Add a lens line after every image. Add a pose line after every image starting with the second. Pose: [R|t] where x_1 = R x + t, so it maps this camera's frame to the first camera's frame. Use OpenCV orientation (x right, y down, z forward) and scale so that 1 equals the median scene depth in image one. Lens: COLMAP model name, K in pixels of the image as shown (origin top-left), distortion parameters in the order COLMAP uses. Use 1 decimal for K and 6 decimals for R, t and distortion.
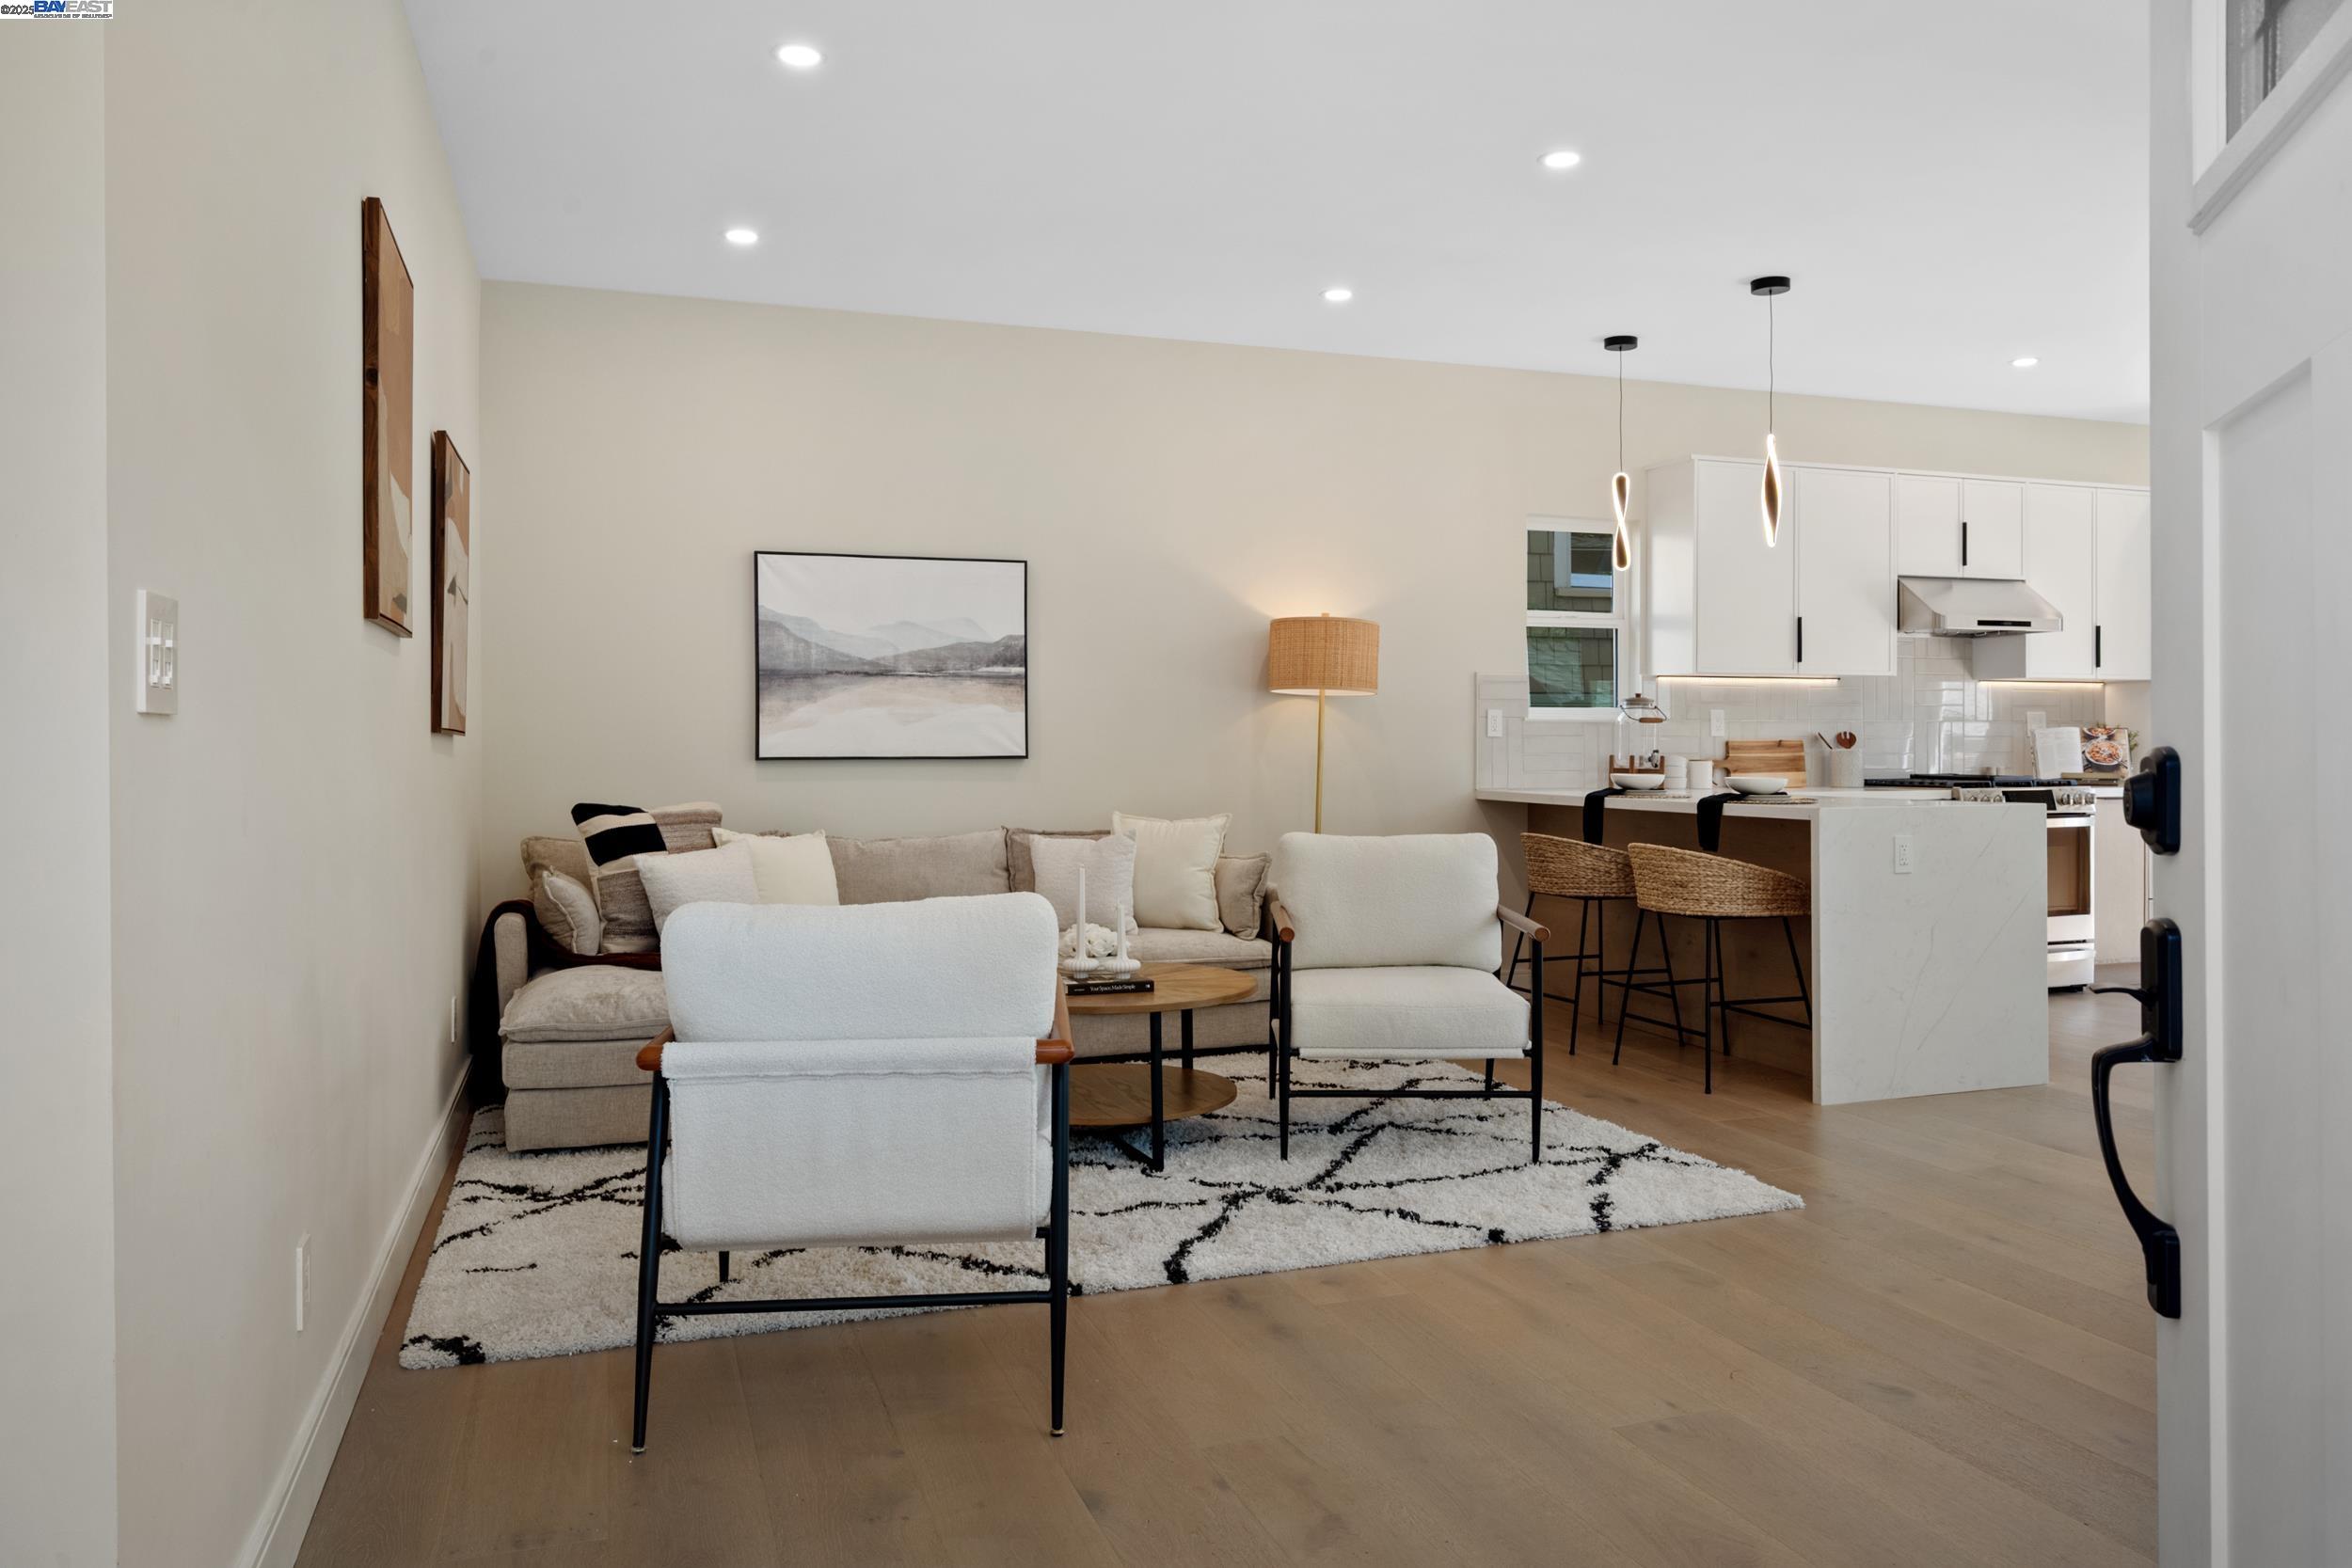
lens RADIAL K [[1619.3, 0, 1176.8], [0, 1619.3, 743.3], [0, 0, 1]] dist [-0.000084, -0.001573]
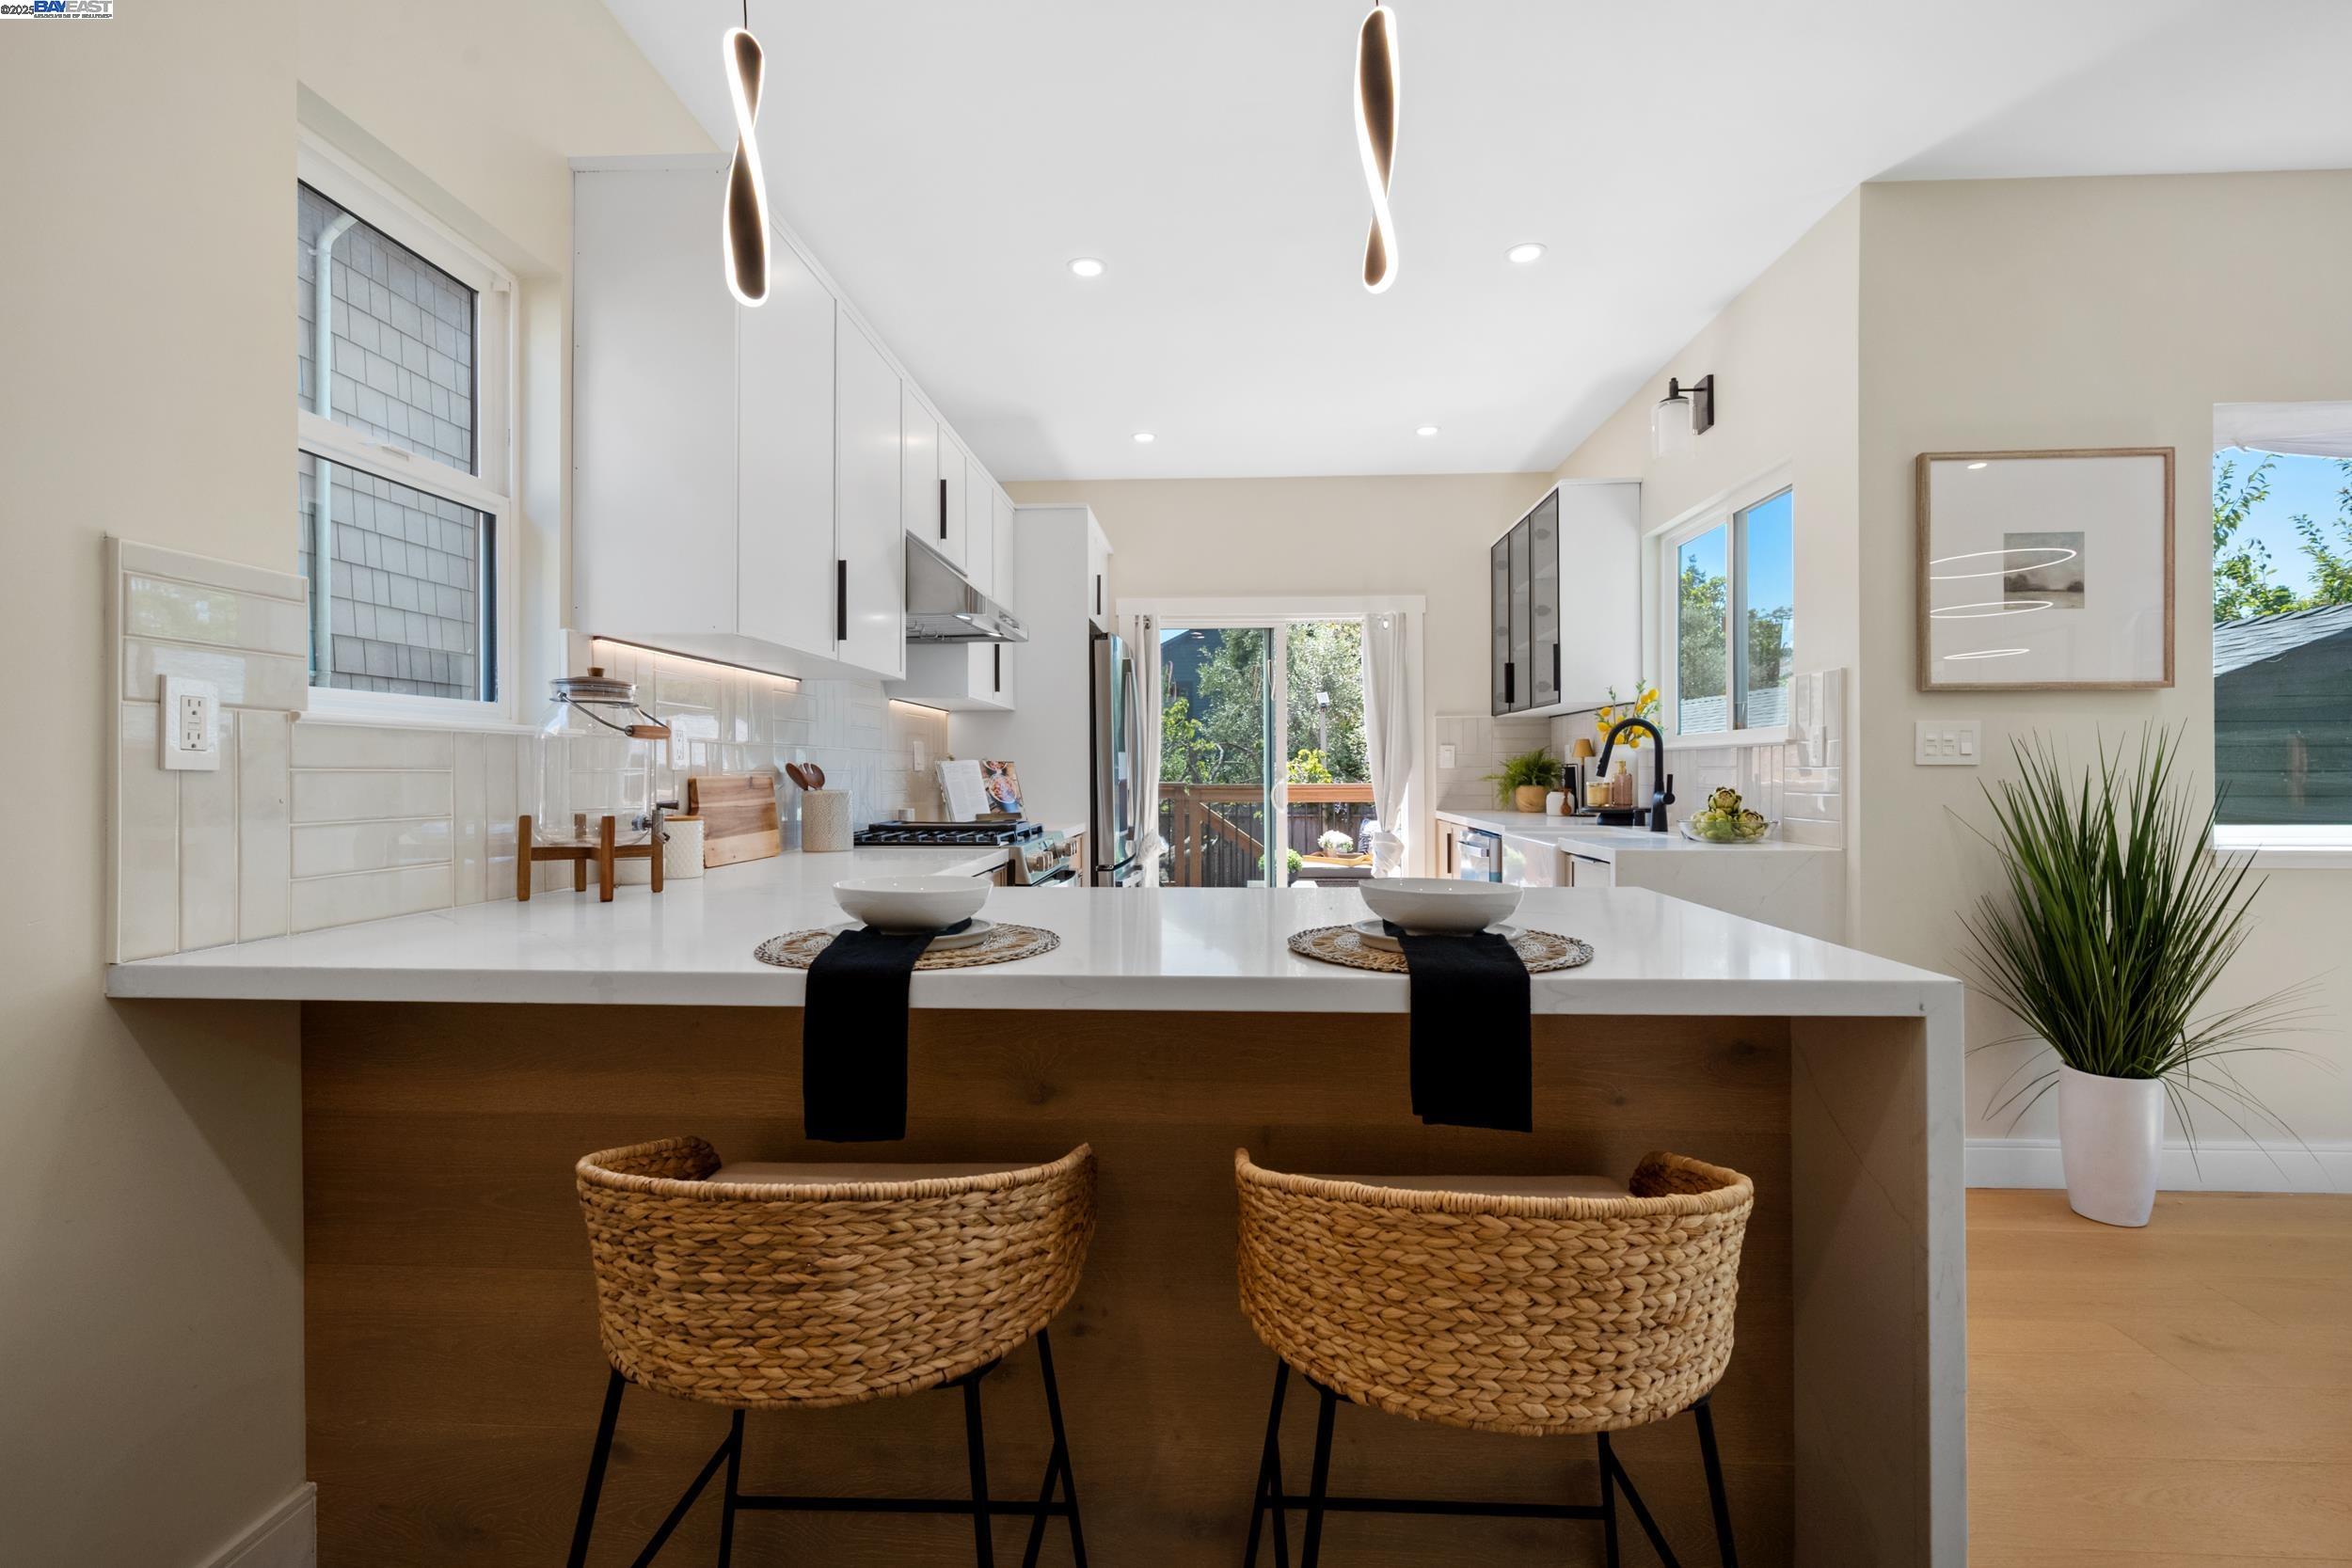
lens RADIAL K [[1060.0, 0, 1180.5], [0, 1060.0, 776.4], [0, 0, 1]] dist [0.002095, 0.000077]
pose [[0.382978, -0.003111, 0.923752, 0.107158], [0.001247, 0.999995, 0.002851, -0.003805], [-0.923757, 0.000060, 0.382980, 0.921612]]
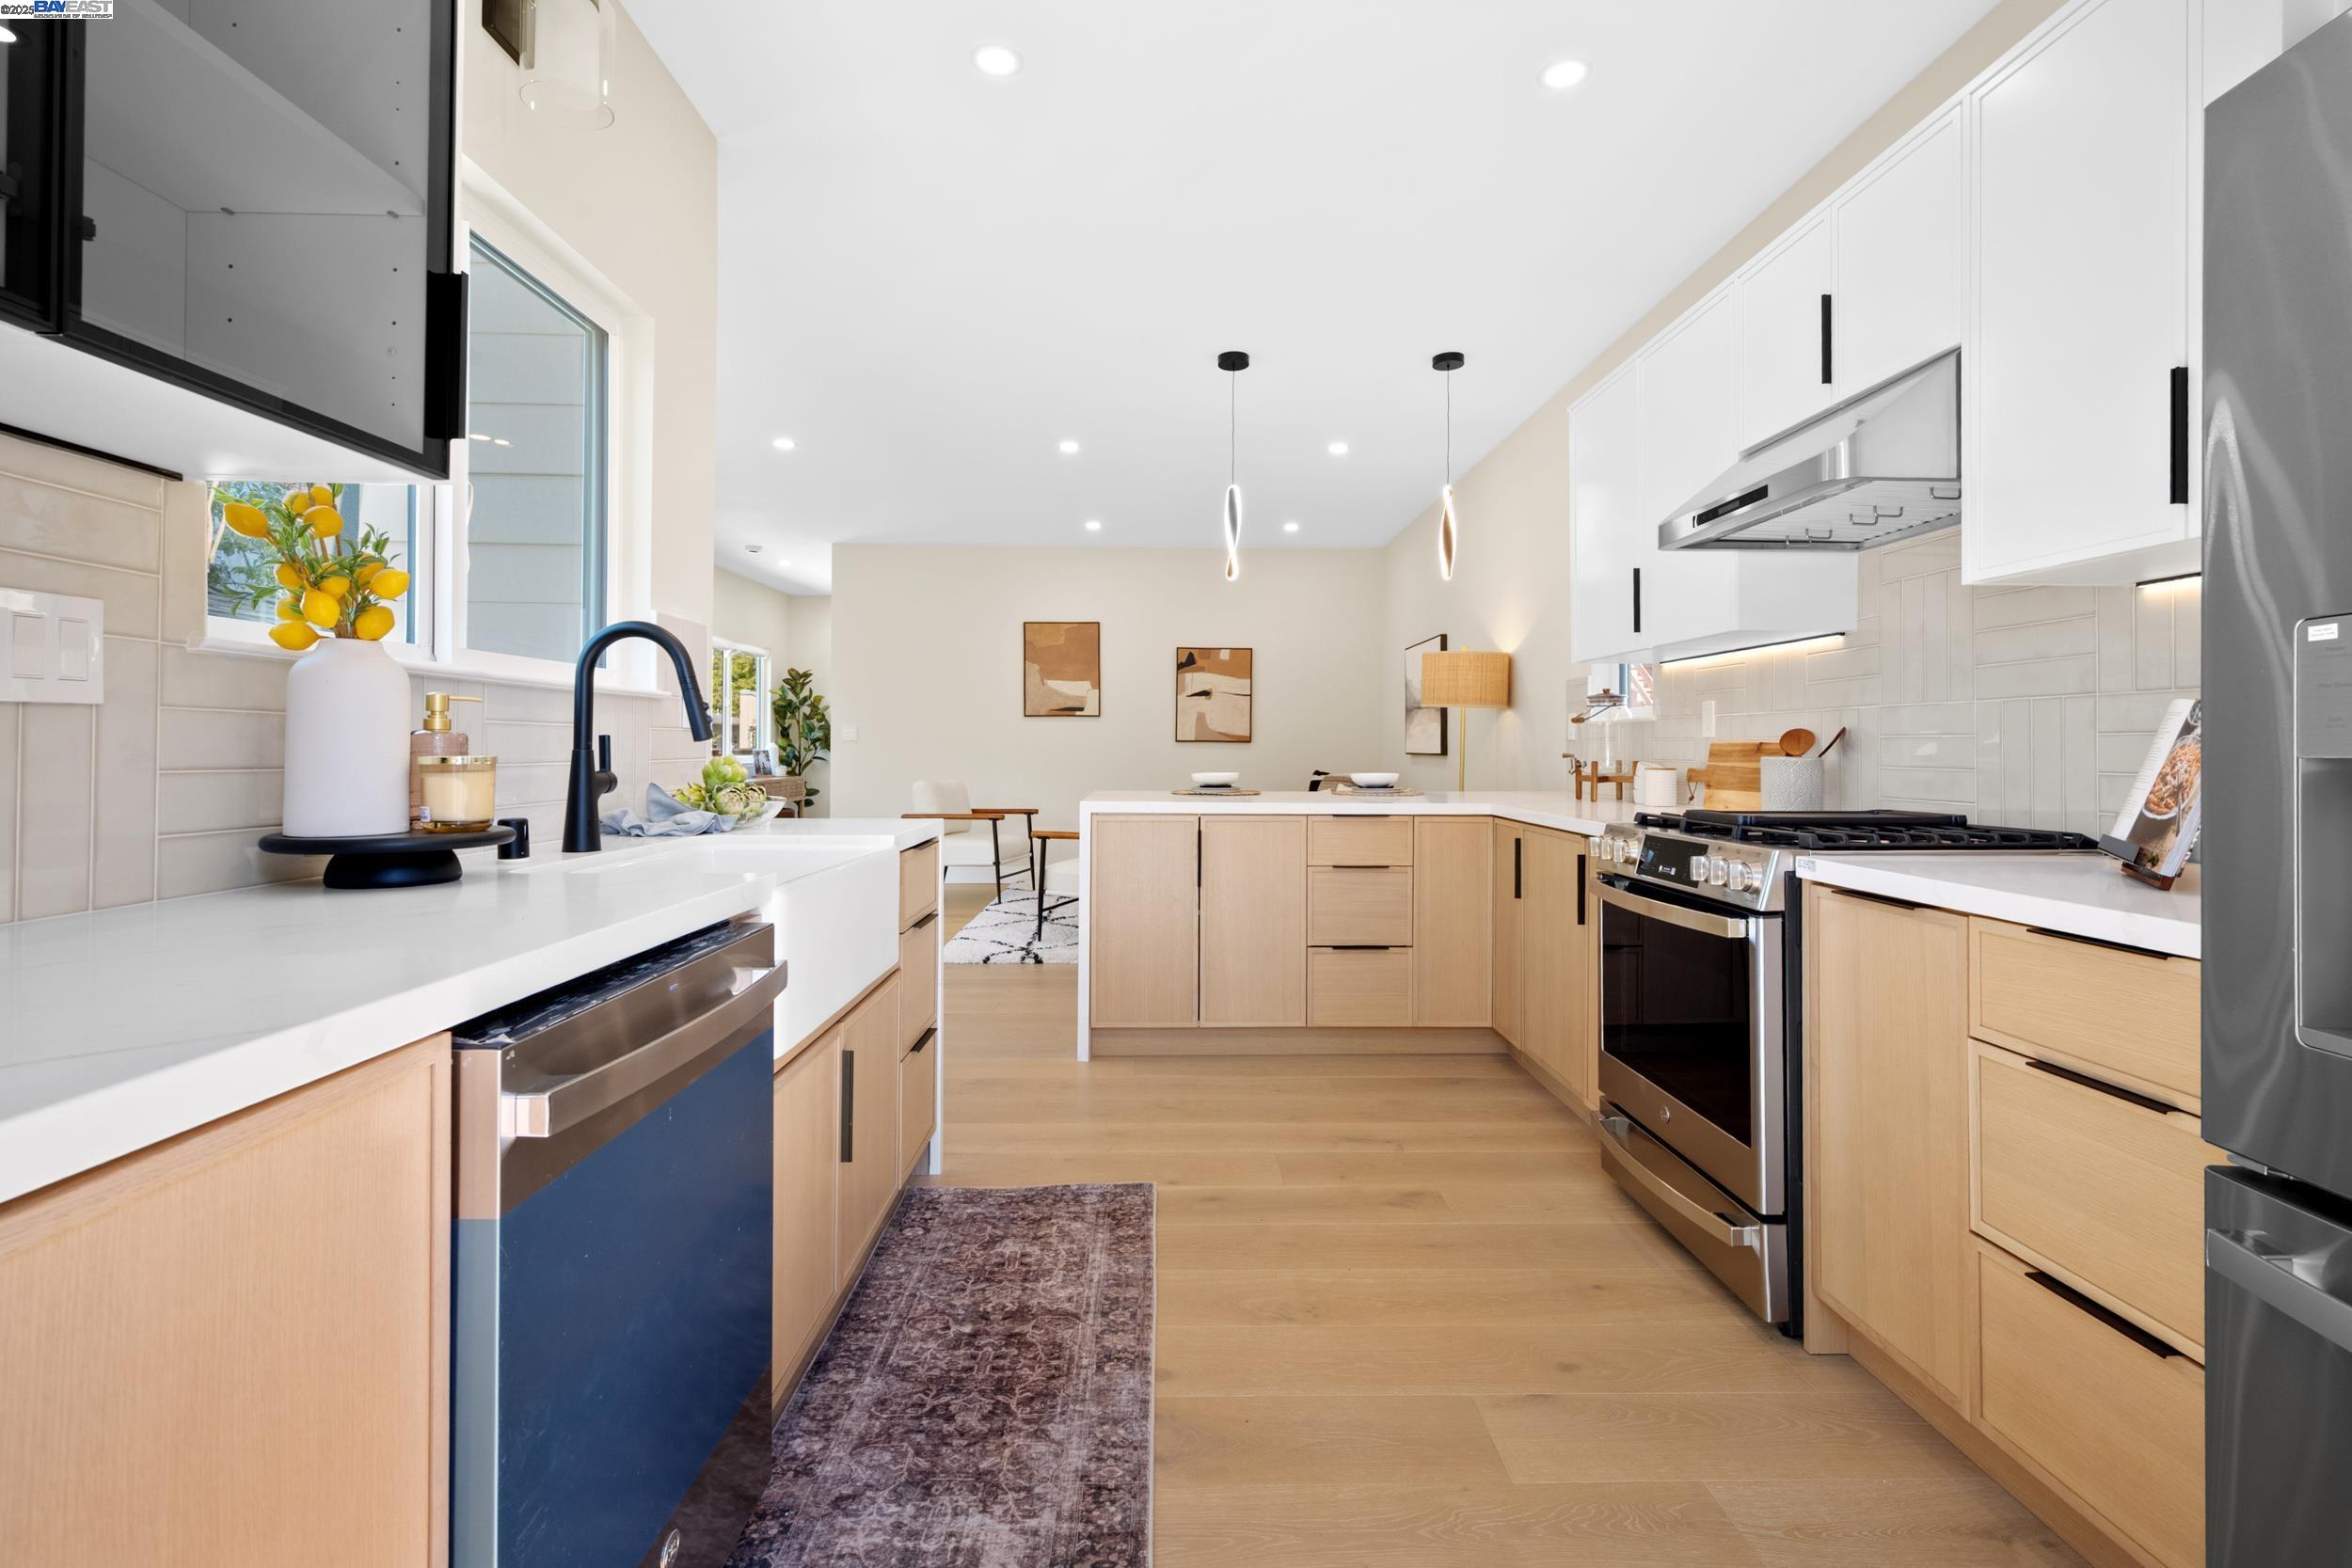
lens RADIAL K [[1083.0, 0, 1179.0], [0, 1083.0, 739.8], [0, 0, 1]] dist [0.000415, 0.000006]
pose [[-0.313515, -0.005883, -0.949565, 1.105051], [-0.003356, 0.999981, -0.005087, -0.000021], [0.949577, 0.001592, -0.313529, 1.180509]]
